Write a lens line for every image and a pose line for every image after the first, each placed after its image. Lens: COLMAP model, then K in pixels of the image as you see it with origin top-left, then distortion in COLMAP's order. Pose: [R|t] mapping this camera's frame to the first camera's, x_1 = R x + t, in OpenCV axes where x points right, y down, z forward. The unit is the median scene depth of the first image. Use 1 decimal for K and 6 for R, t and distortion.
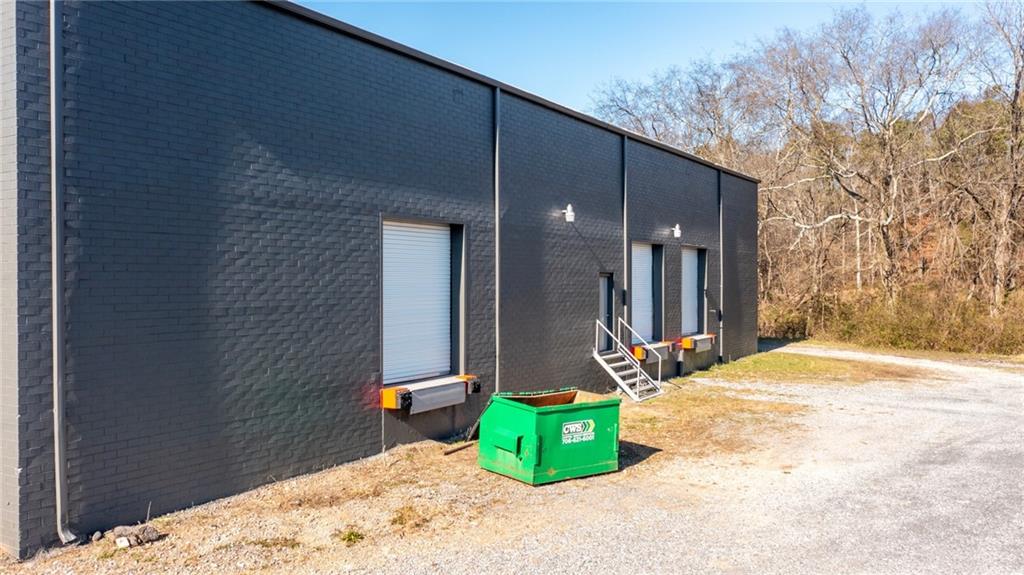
lens RADIAL K [[780.0, 0, 509.9], [0, 780.0, 286.1], [0, 0, 1]] dist [-0.007976, 0.002207]
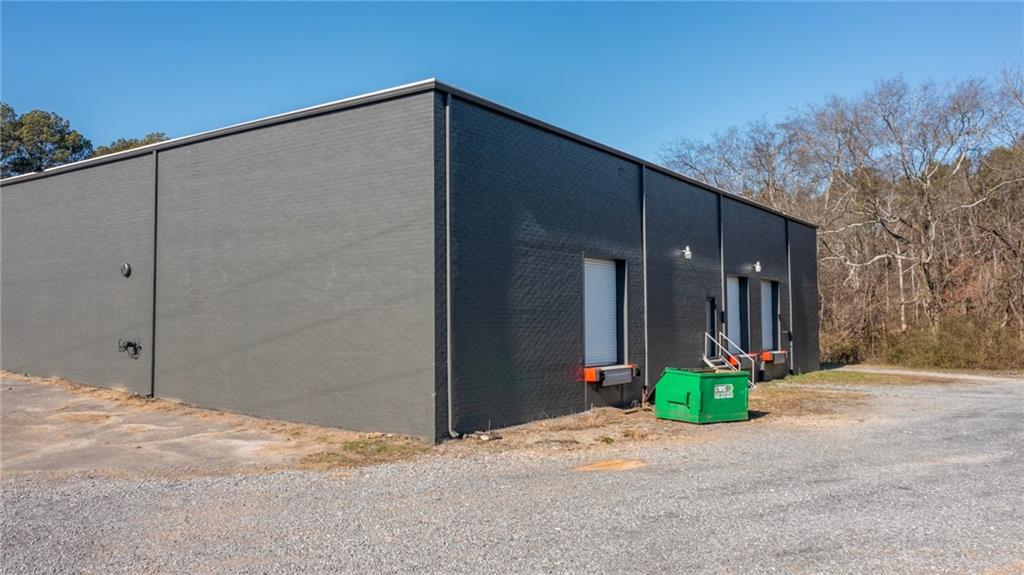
lens RADIAL K [[780.0, 0, 514.4], [0, 780.0, 287.7], [0, 0, 1]] dist [-0.007976, 0.002207]
pose [[0.999124, -0.007615, -0.041146, -0.147602], [0.005251, 0.998346, -0.057249, 0.038373], [0.041514, 0.056983, 0.997512, -0.319204]]
